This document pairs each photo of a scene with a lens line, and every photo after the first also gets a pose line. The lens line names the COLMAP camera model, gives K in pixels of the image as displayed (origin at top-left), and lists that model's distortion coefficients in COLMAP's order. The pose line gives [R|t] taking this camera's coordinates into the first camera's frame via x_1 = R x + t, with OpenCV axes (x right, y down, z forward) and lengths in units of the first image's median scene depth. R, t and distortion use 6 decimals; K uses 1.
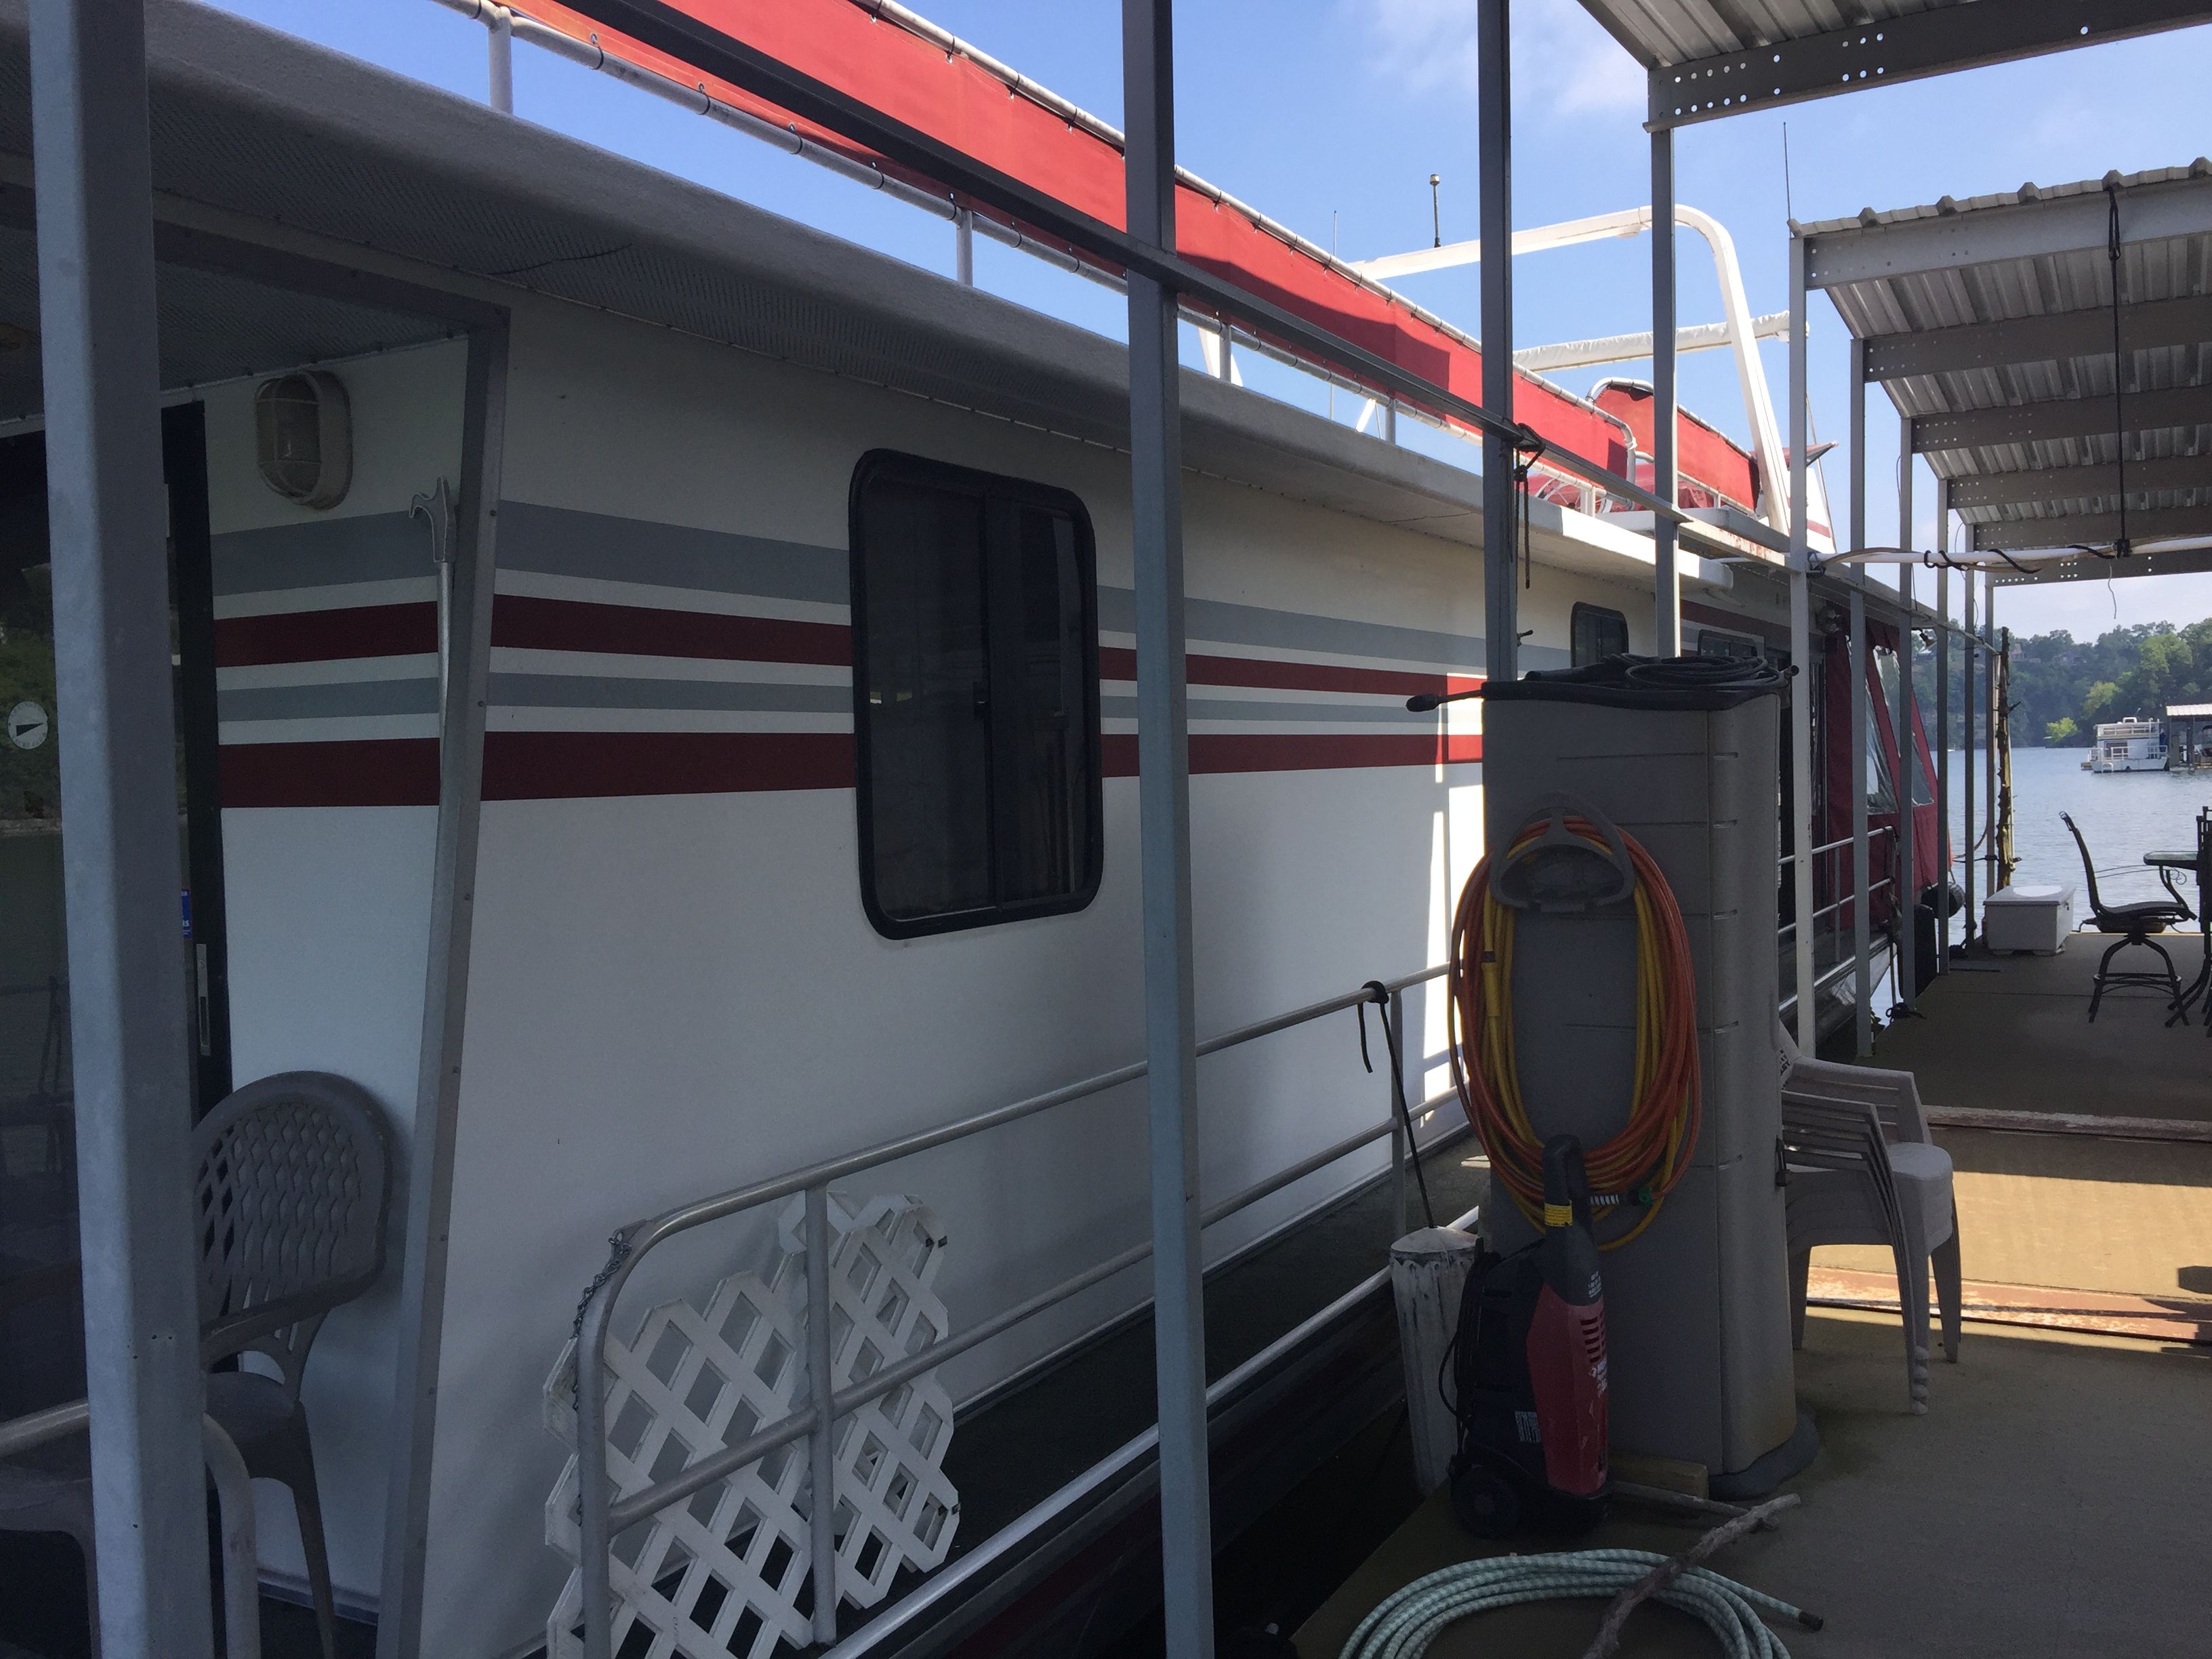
lens RADIAL K [[1779.5, 0, 1102.3], [0, 1779.5, 835.9], [0, 0, 1]] dist [0.033419, -0.050520]
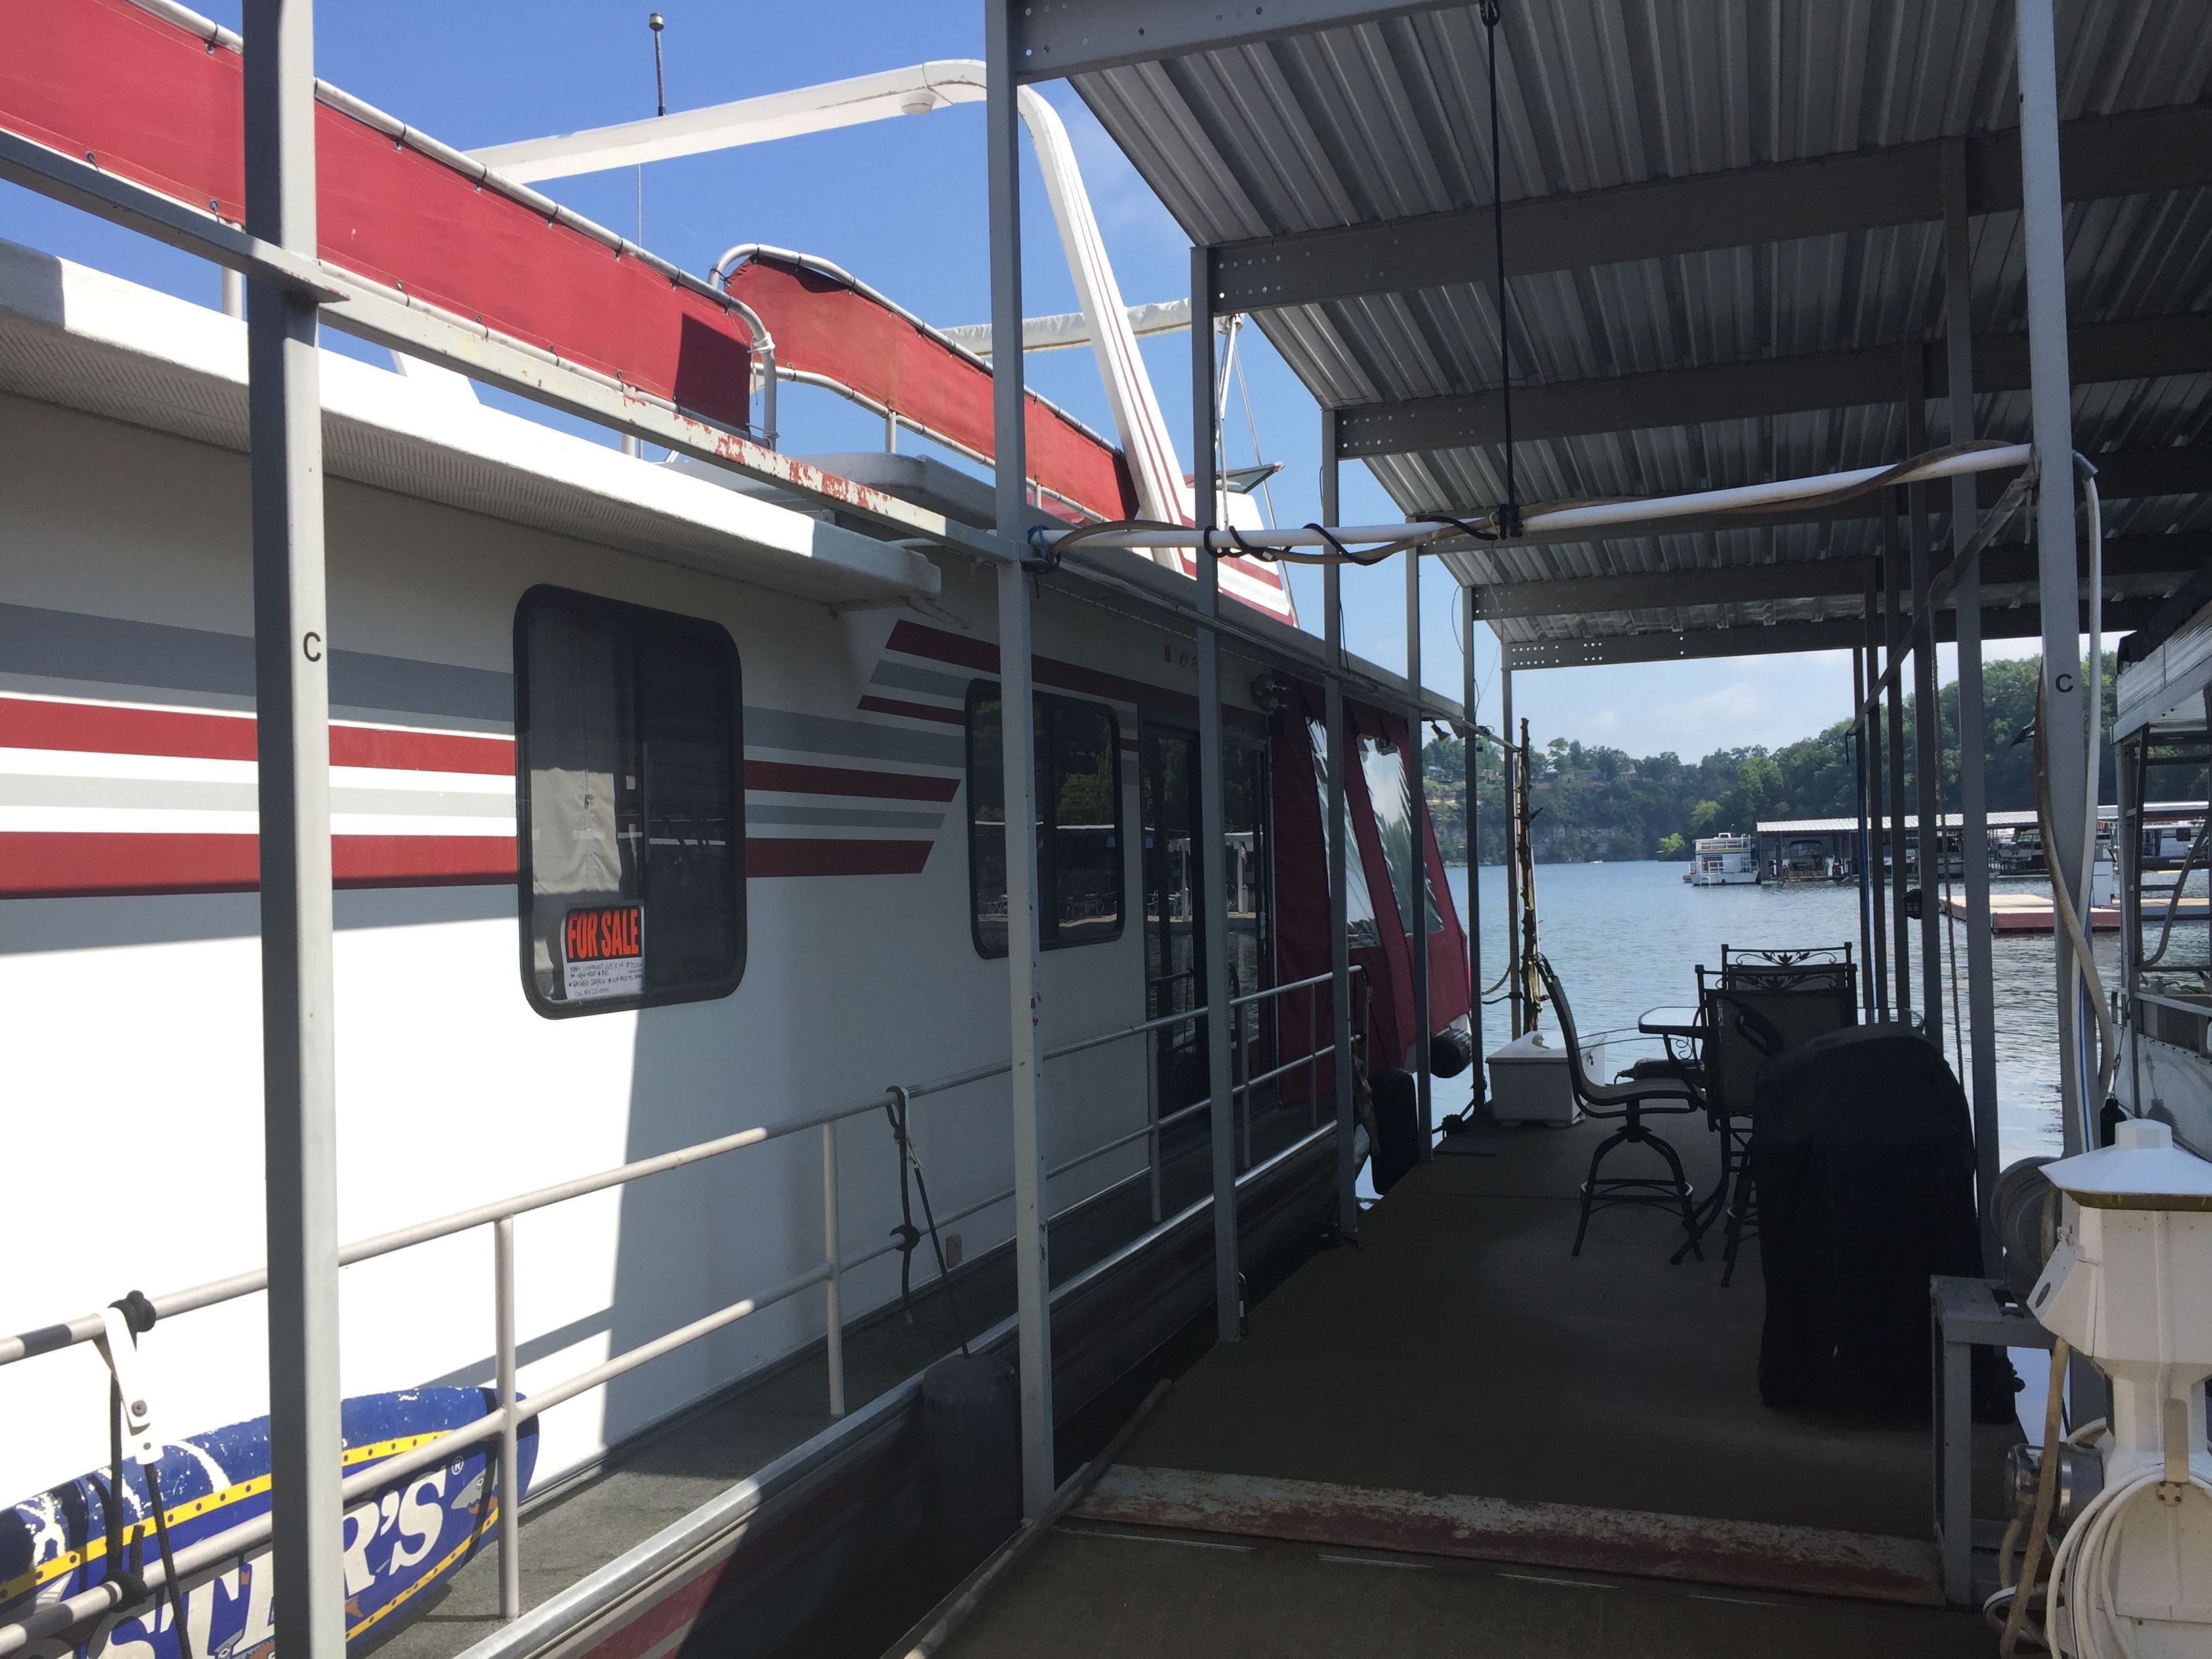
lens RADIAL K [[1779.5, 0, 1100.6], [0, 1779.5, 826.6], [0, 0, 1]] dist [0.033419, -0.050520]
pose [[0.983856, 0.010108, 0.178678, 0.161636], [0.001614, 0.997862, -0.065336, -0.012486], [-0.178956, 0.064570, 0.981736, 0.222870]]
